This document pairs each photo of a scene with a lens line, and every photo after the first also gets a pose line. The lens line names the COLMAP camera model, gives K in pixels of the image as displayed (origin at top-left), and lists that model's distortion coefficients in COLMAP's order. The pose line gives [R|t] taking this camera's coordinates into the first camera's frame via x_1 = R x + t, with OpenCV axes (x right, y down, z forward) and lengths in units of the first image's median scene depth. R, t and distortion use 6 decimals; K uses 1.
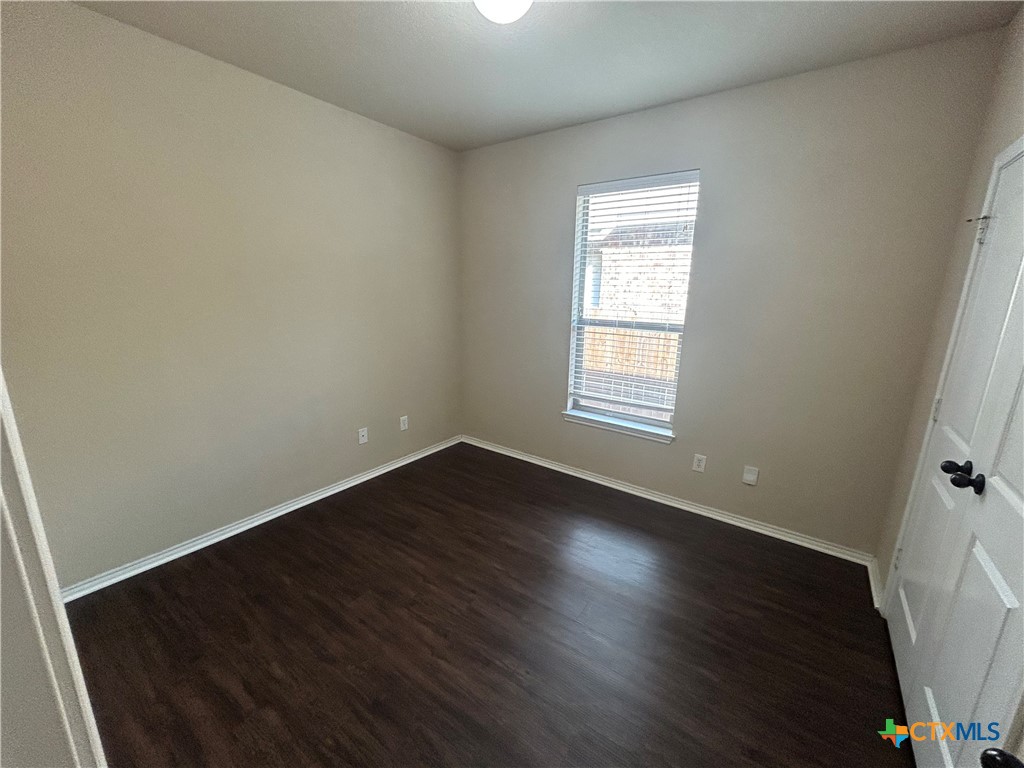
lens RADIAL K [[408.2, 0, 510.4], [0, 408.2, 388.4], [0, 0, 1]] dist [-0.002579, 0.000693]
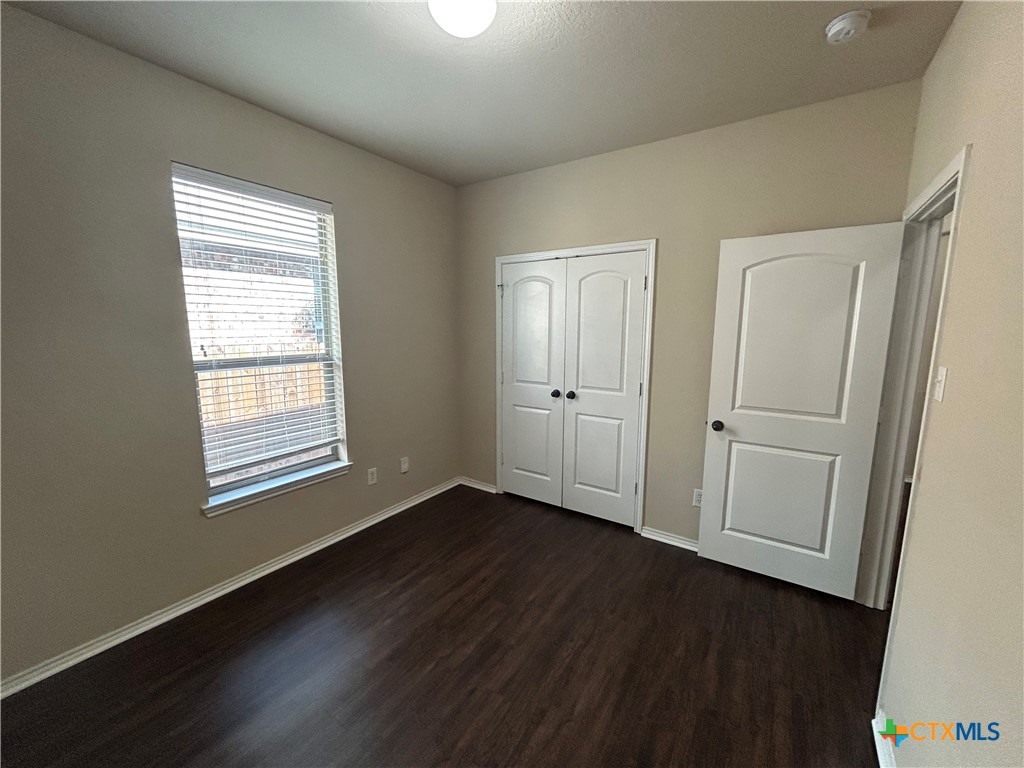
lens RADIAL K [[408.2, 0, 511.4], [0, 408.2, 386.1], [0, 0, 1]] dist [-0.002579, 0.000693]
pose [[-0.029294, -0.163182, 0.986161, -0.555734], [0.231395, 0.958678, 0.165508, -0.135331], [-0.972419, 0.233042, 0.009676, 0.551808]]
